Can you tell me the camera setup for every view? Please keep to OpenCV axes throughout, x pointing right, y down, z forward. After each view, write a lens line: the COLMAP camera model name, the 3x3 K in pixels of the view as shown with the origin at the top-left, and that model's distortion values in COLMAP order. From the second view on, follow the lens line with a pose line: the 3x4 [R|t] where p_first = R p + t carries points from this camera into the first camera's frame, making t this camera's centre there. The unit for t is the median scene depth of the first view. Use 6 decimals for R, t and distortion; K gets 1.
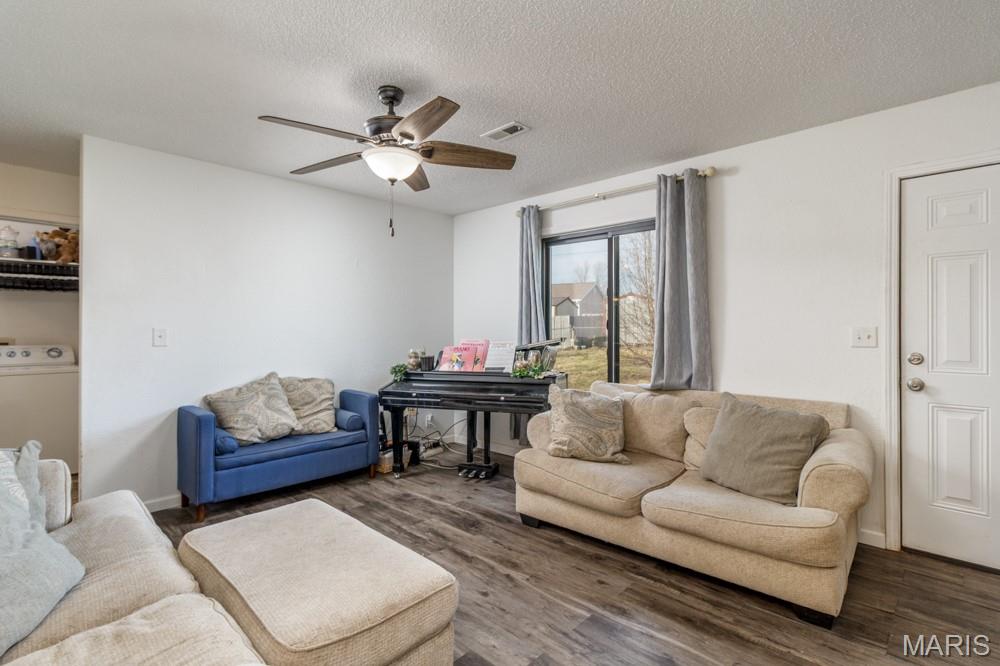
lens RADIAL K [[473.4, 0, 494.5], [0, 473.4, 329.8], [0, 0, 1]] dist [0.001268, 0.002552]
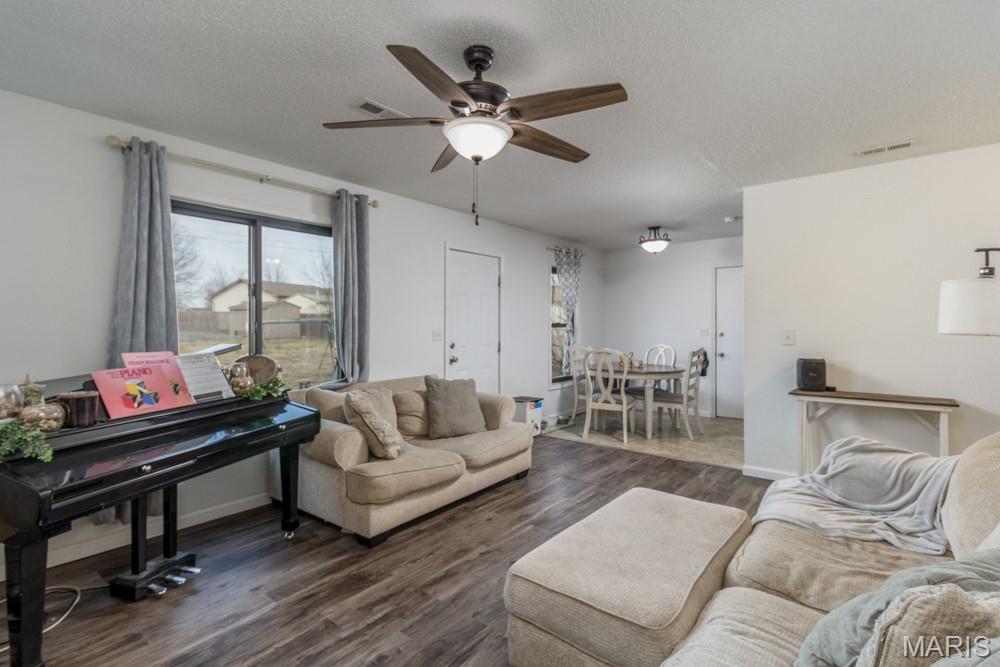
lens RADIAL K [[473.4, 0, 492.2], [0, 473.4, 332.2], [0, 0, 1]] dist [0.001268, 0.002552]
pose [[-0.067402, -0.012668, 0.997645, -0.844290], [0.006488, 0.999893, 0.013135, -0.012910], [-0.997705, 0.007358, -0.067313, 0.819741]]
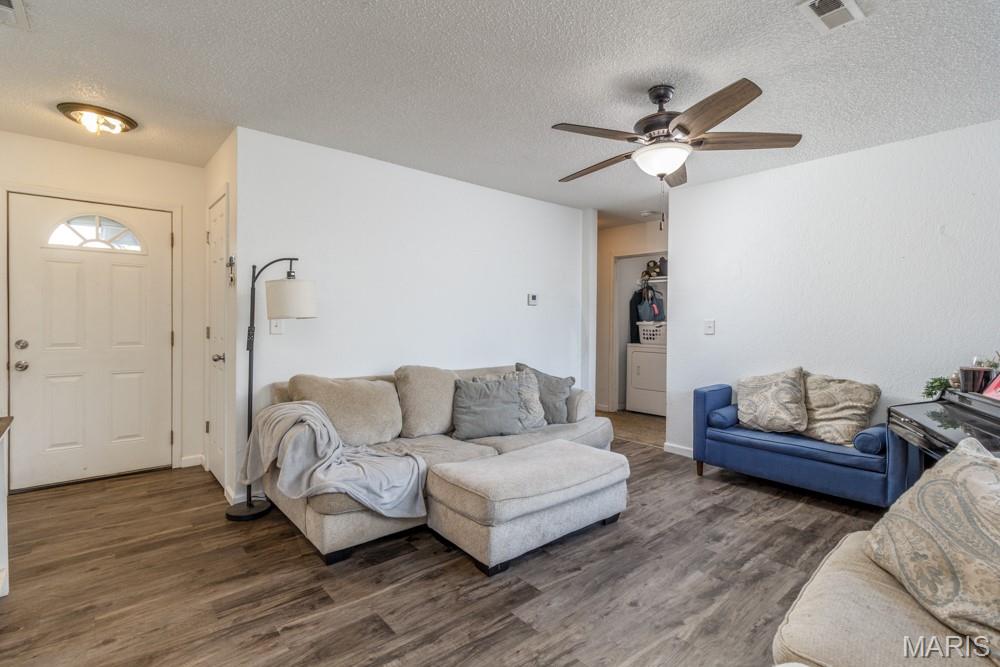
lens RADIAL K [[473.4, 0, 505.2], [0, 473.4, 324.2], [0, 0, 1]] dist [0.001268, 0.002552]
pose [[-0.079770, 0.009447, -0.996769, 0.671528], [-0.014316, 0.999841, 0.010622, 0.001968], [0.996711, 0.015117, -0.079622, 0.594001]]
